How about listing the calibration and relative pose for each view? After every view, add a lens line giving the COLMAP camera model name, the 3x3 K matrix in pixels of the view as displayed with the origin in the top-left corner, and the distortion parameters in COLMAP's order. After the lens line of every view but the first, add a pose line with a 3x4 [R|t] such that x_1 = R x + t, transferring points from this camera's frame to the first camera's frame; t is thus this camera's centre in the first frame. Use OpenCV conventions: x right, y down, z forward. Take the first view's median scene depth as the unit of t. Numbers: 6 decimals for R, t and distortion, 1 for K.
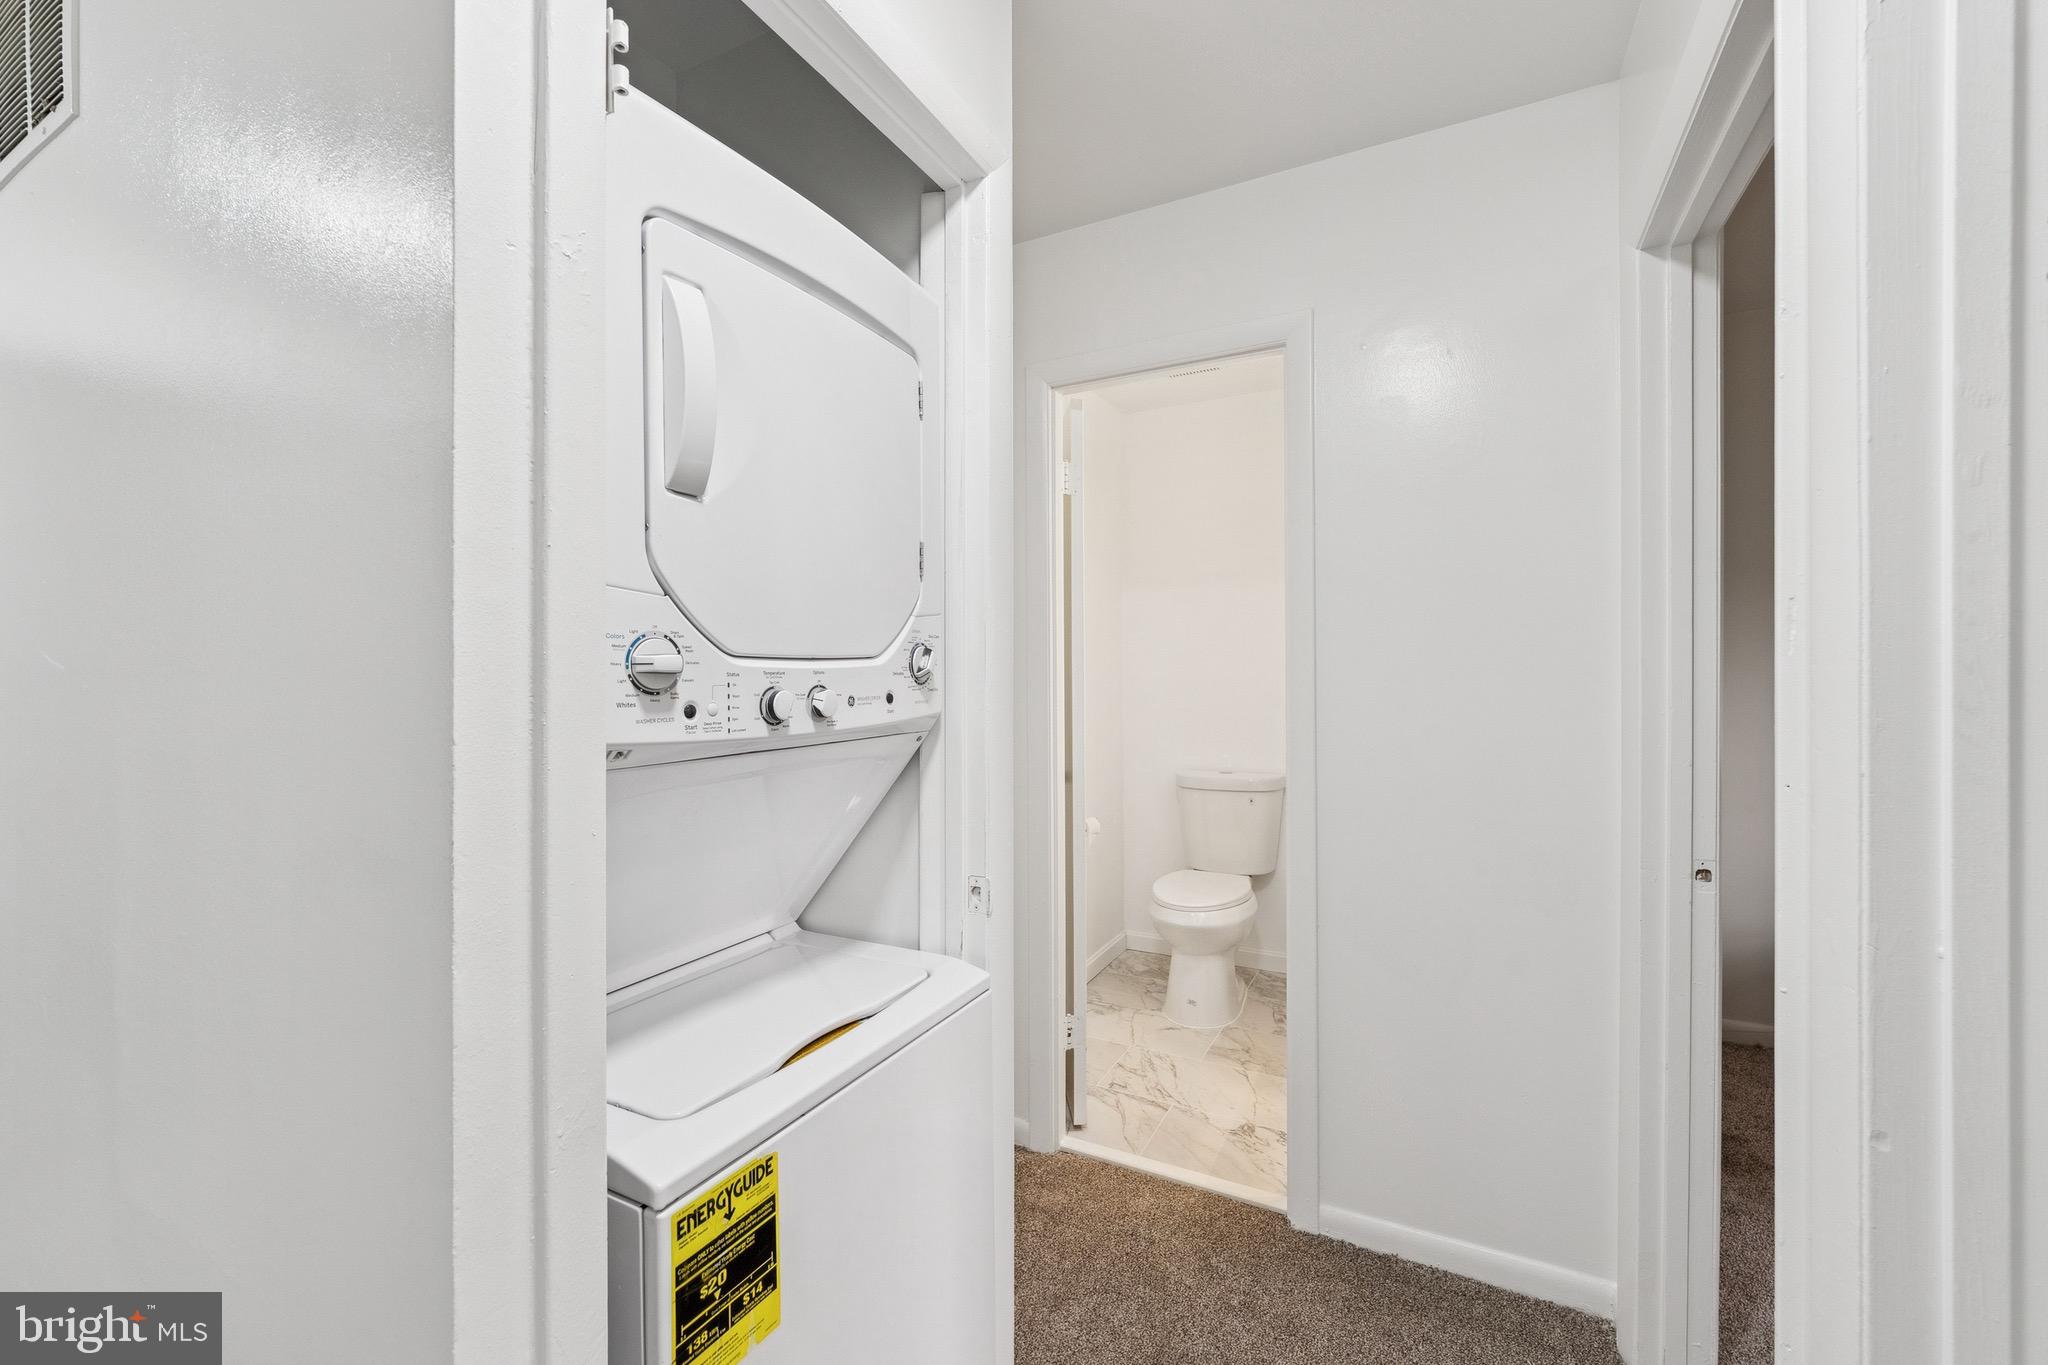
lens RADIAL K [[842.6, 0, 1021.2], [0, 842.6, 677.1], [0, 0, 1]] dist [0.003082, 0.000028]
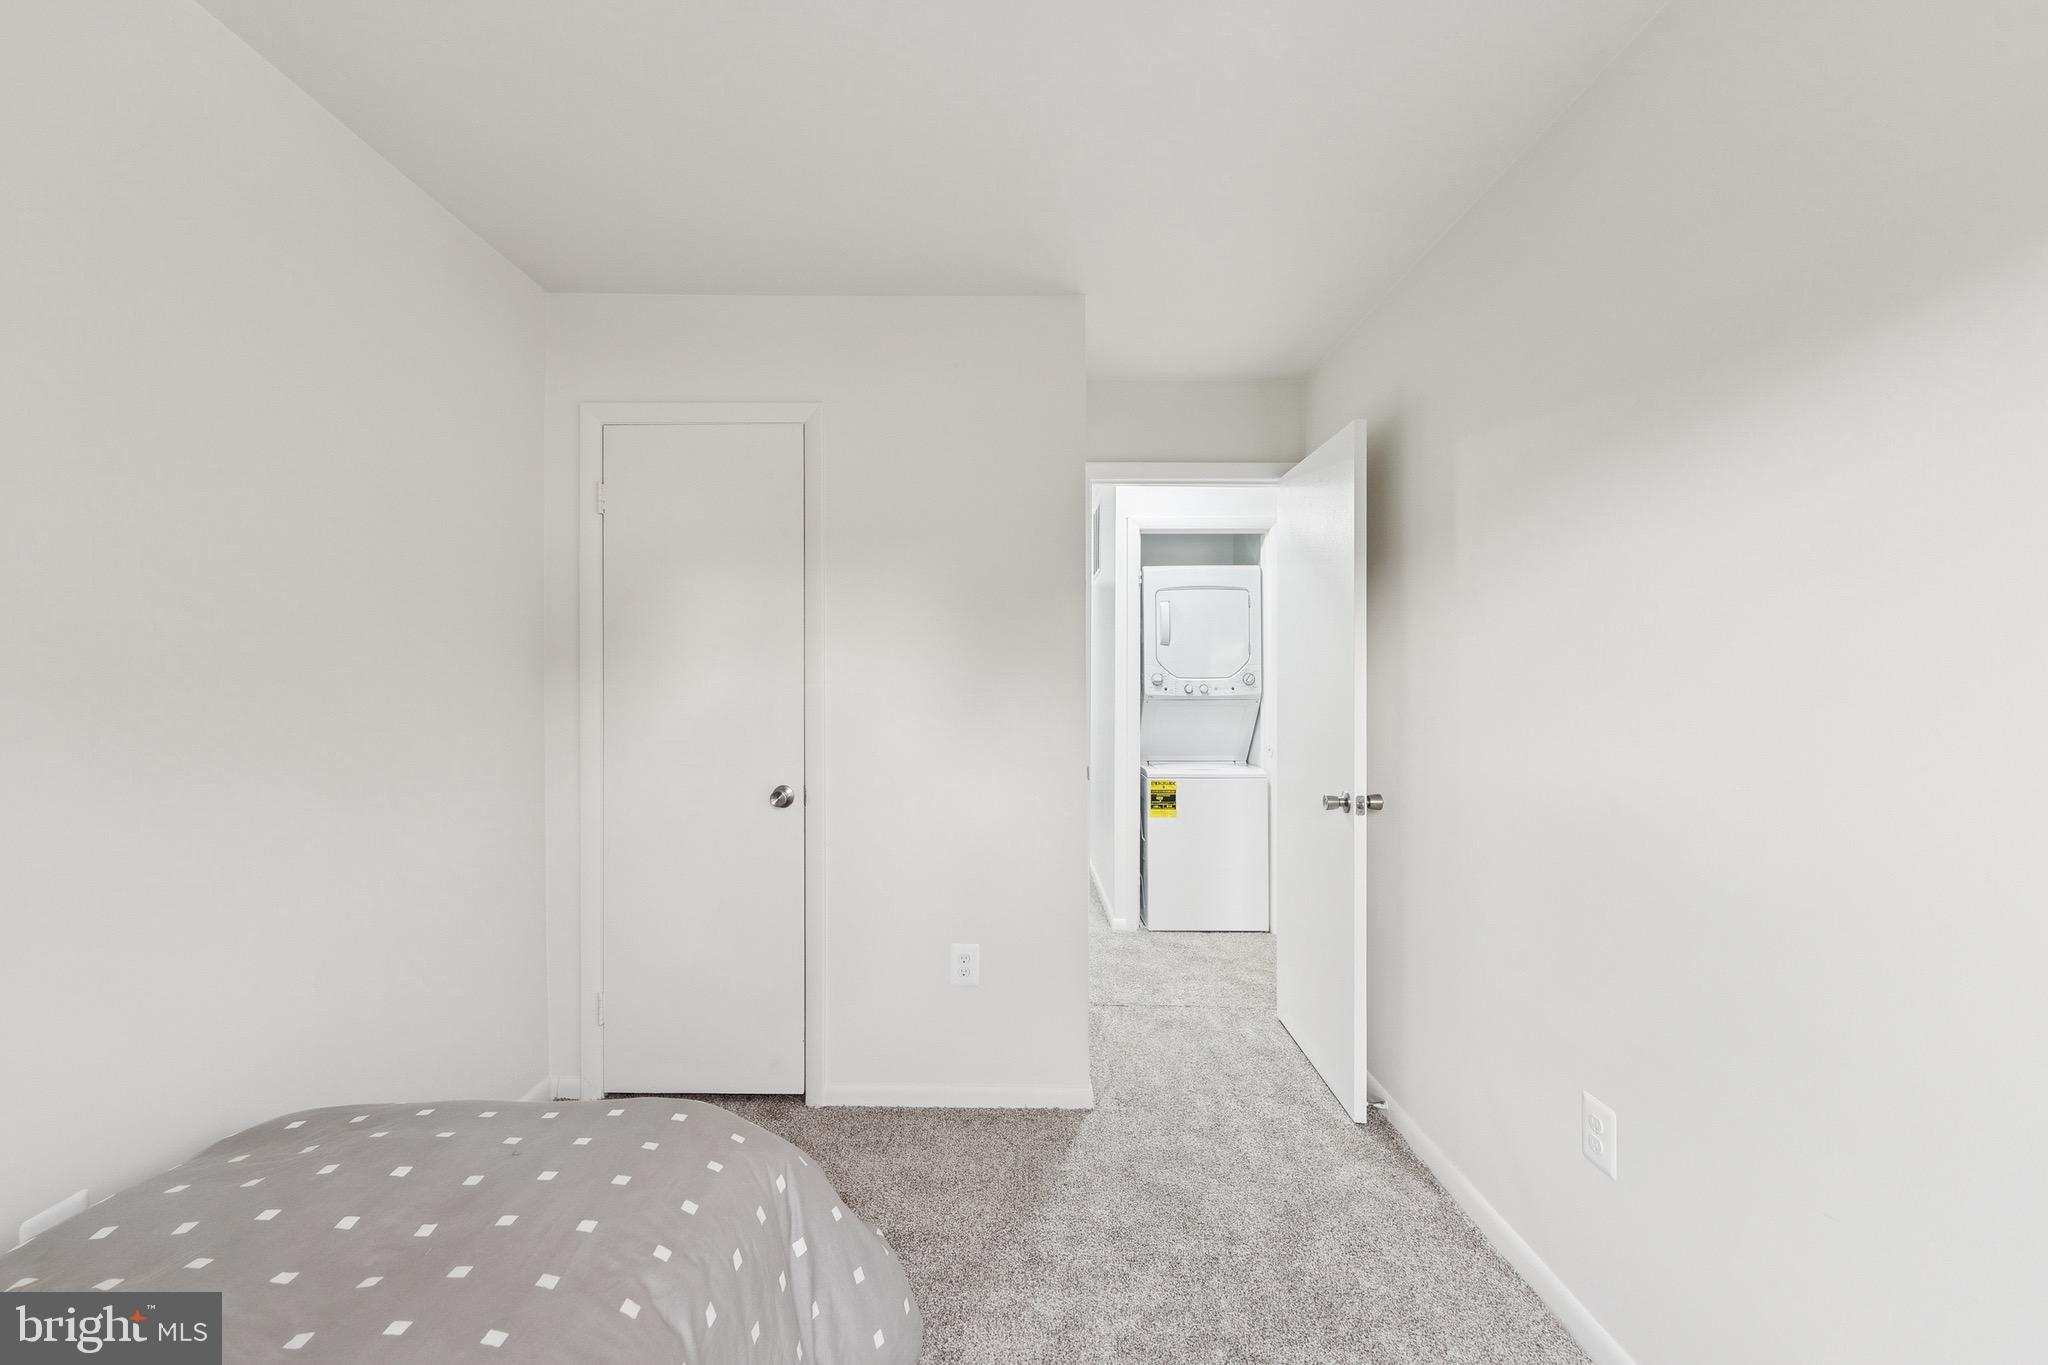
lens RADIAL K [[842.6, 0, 1021.2], [0, 842.6, 677.1], [0, 0, 1]] dist [0.003082, 0.000028]
pose [[0.469306, 0.001896, -0.883034, 3.464483], [-0.006900, 0.999975, -0.001520, -0.016667], [0.883009, 0.006806, 0.469307, -1.997491]]
